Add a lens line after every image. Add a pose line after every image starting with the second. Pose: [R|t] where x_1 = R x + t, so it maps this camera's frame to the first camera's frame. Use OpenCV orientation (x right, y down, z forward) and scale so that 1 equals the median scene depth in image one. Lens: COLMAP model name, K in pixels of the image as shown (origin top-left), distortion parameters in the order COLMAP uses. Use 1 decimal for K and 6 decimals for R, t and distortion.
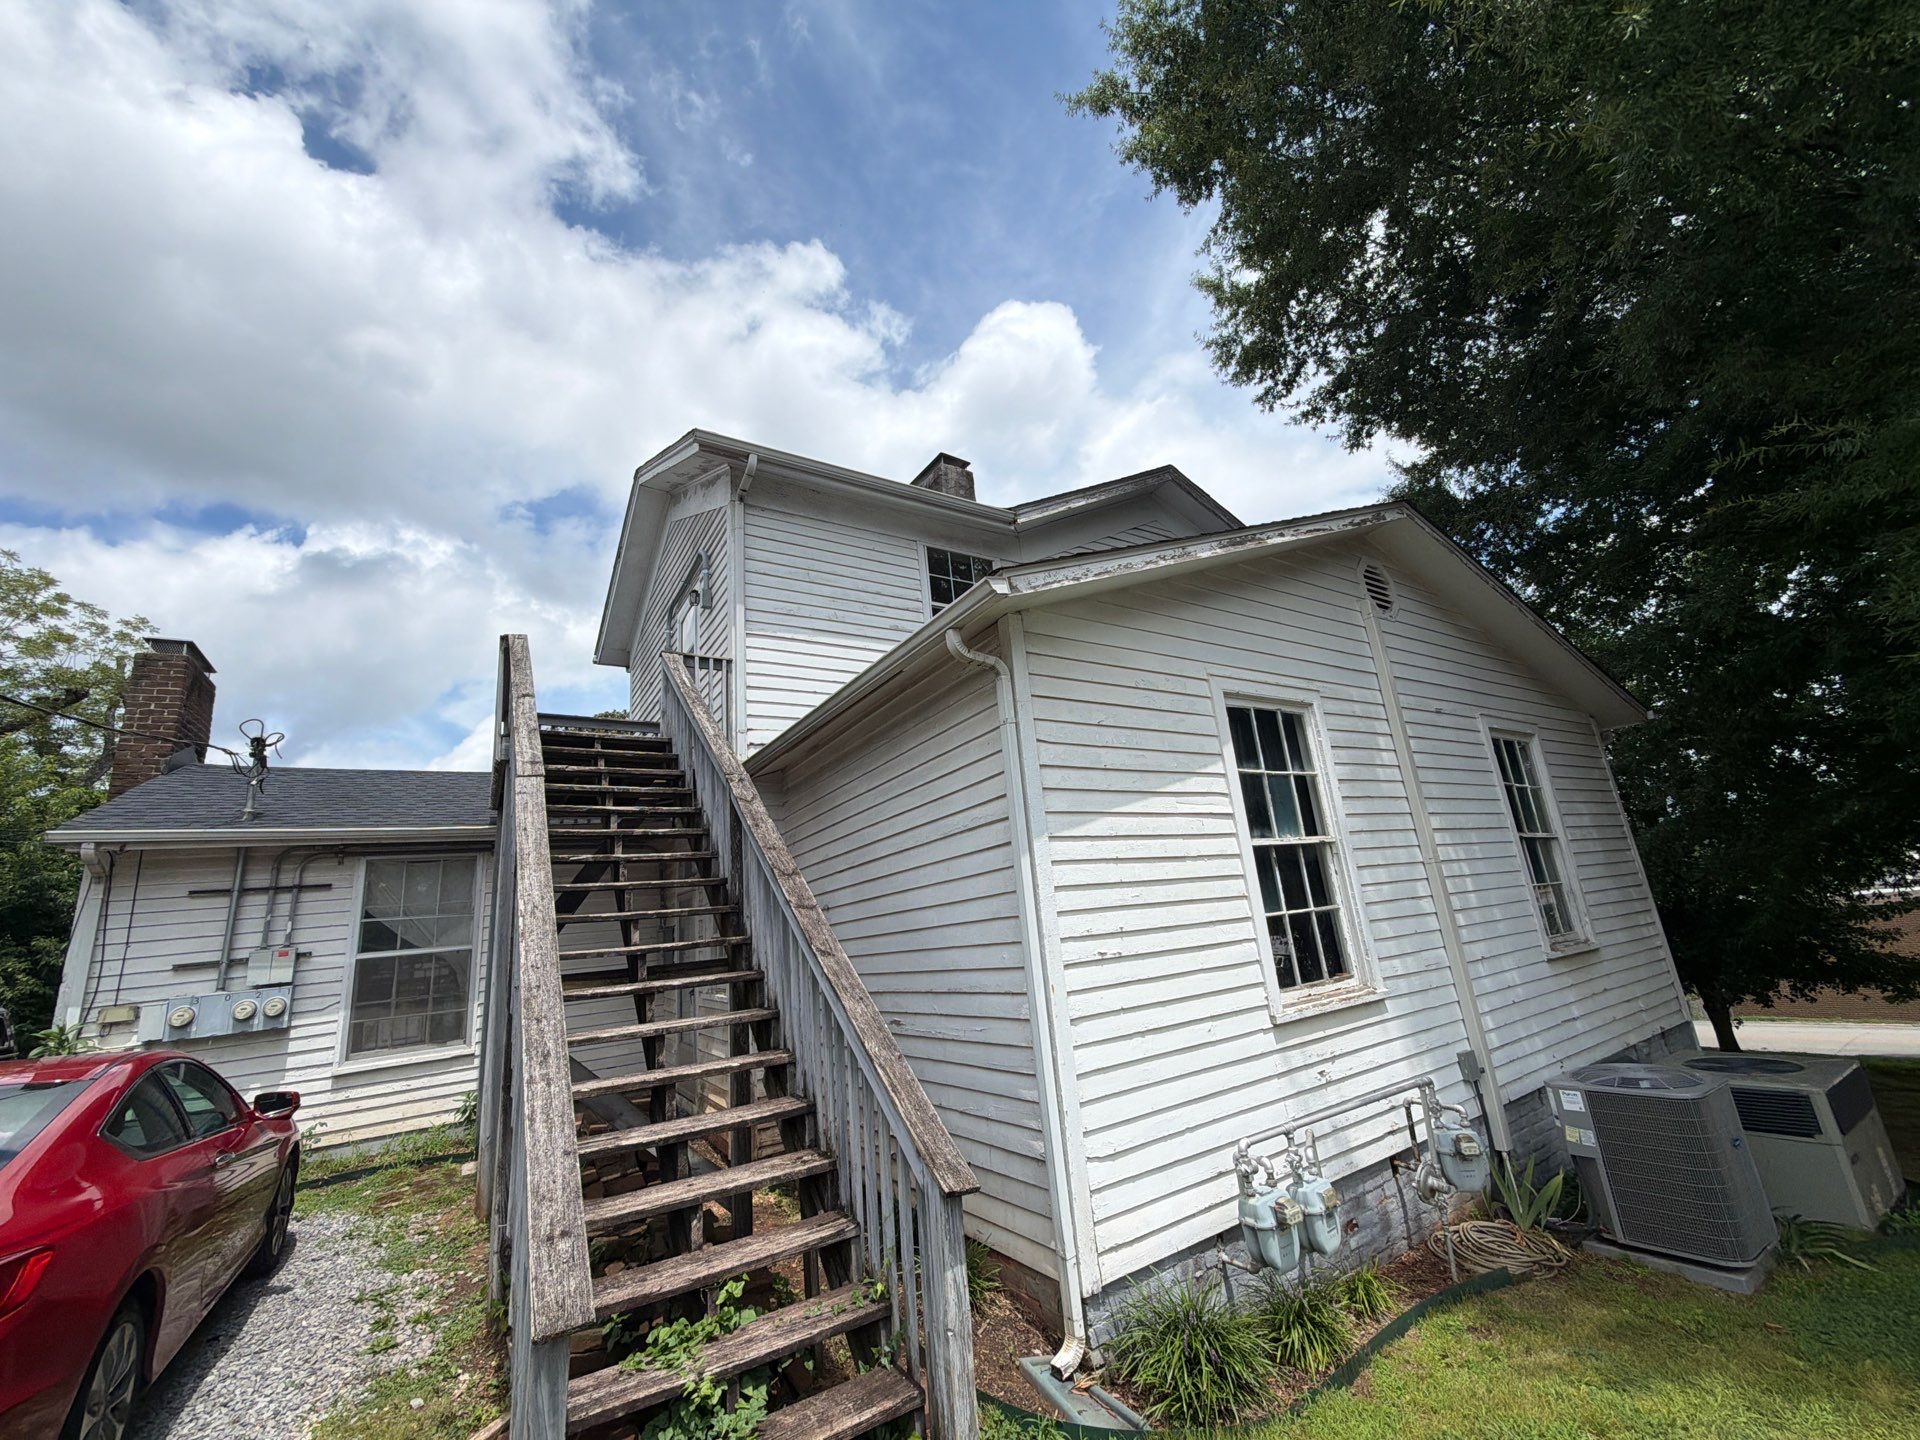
lens RADIAL K [[773.8, 0, 962.9], [0, 773.8, 713.1], [0, 0, 1]] dist [-0.002434, -0.000169]
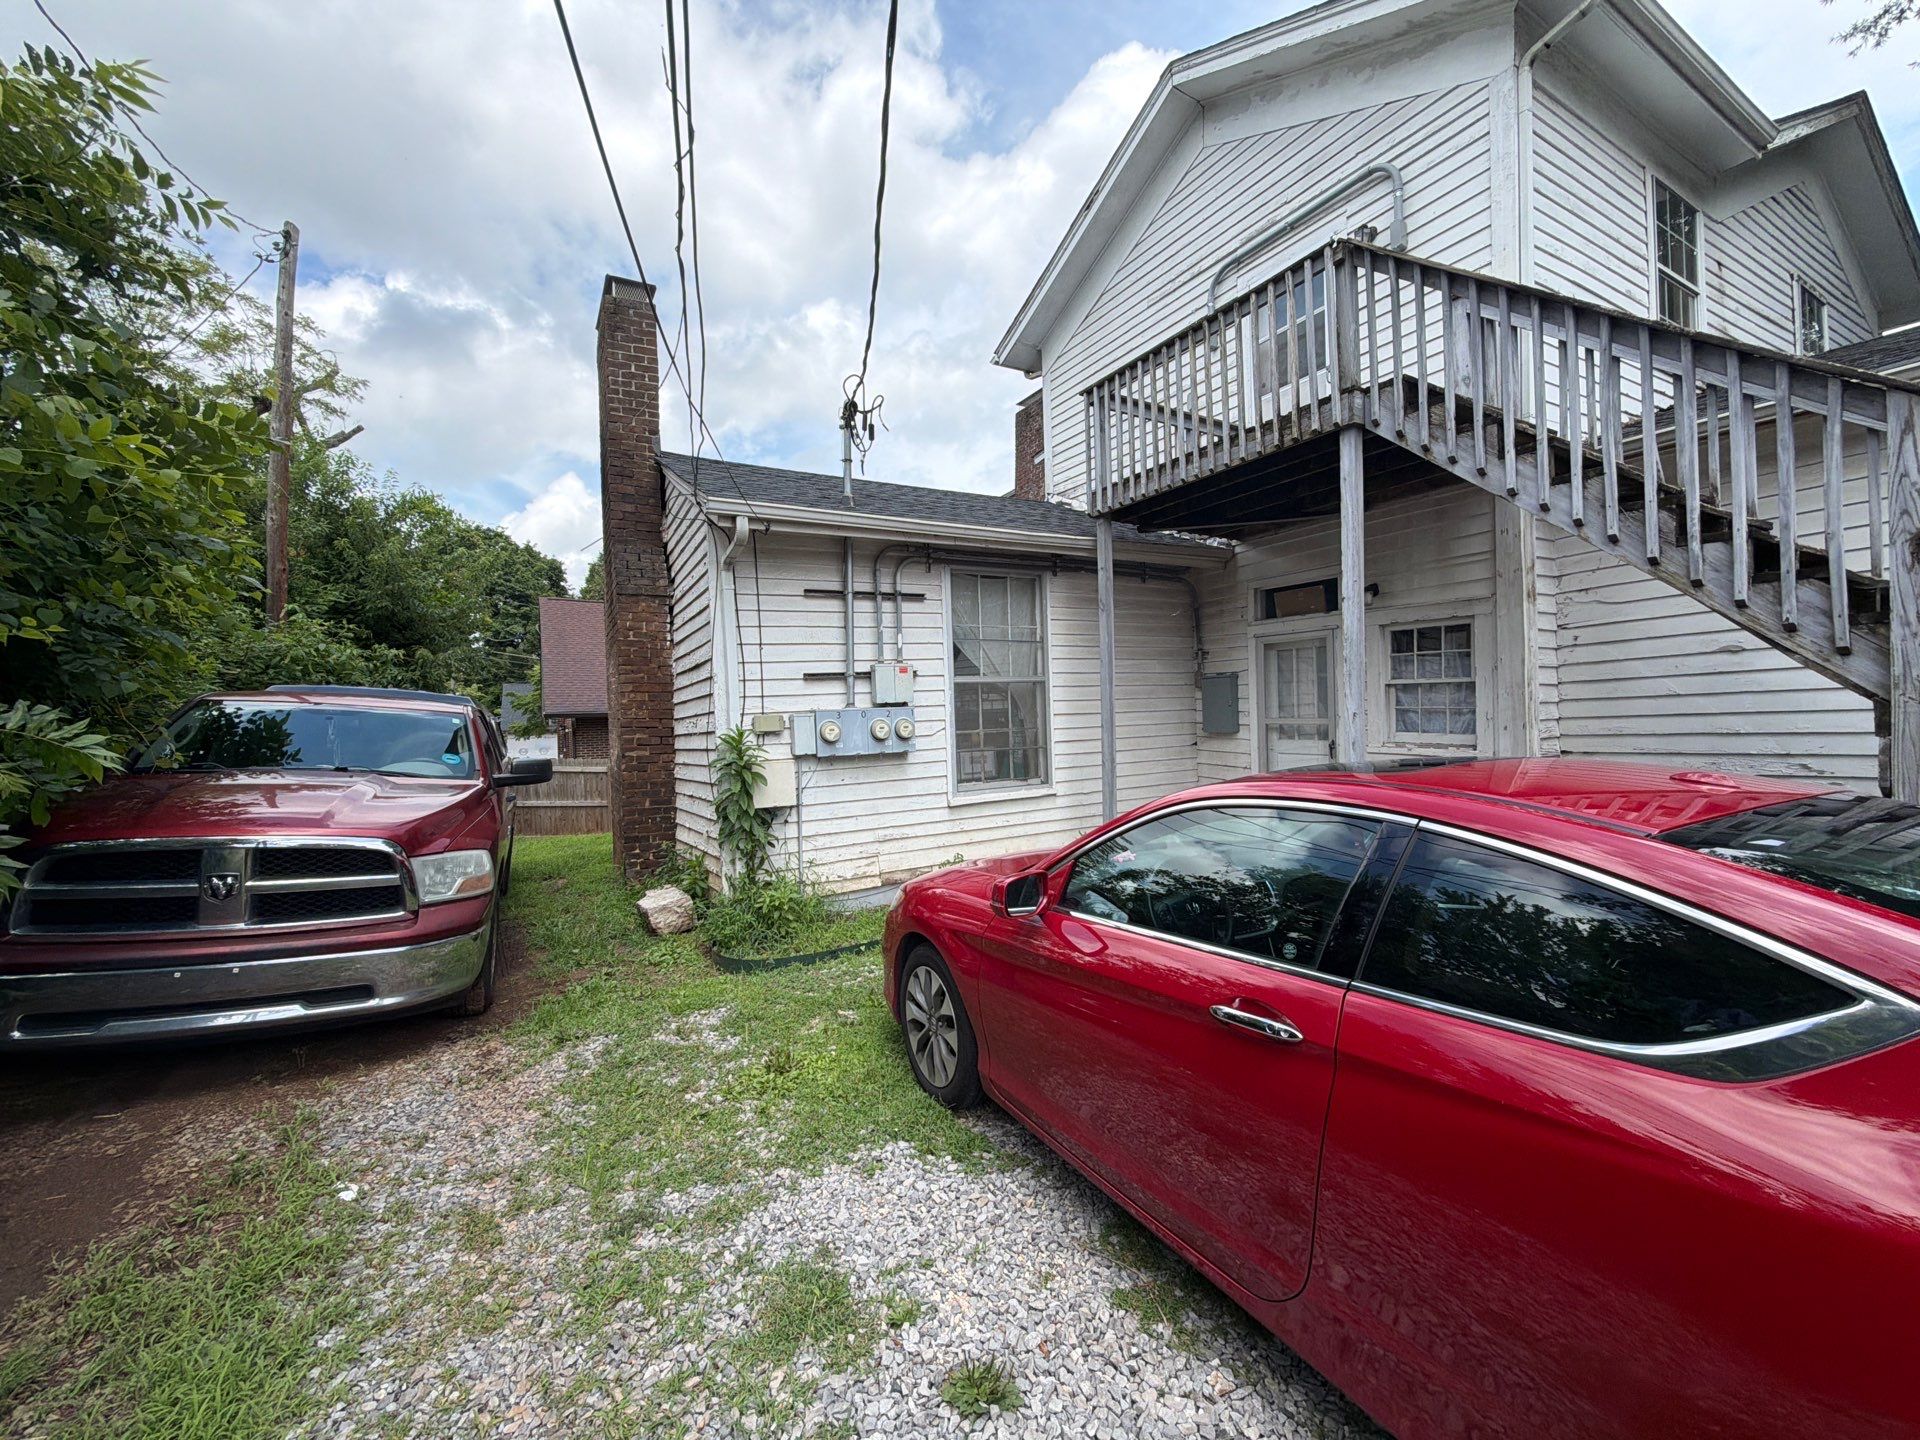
lens RADIAL K [[773.8, 0, 963.7], [0, 773.8, 724.9], [0, 0, 1]] dist [-0.002434, -0.000169]
pose [[0.996510, 0.068399, -0.047851, -0.740230], [-0.051840, 0.956382, 0.287483, 0.114855], [0.065428, -0.283999, 0.956590, 0.156147]]
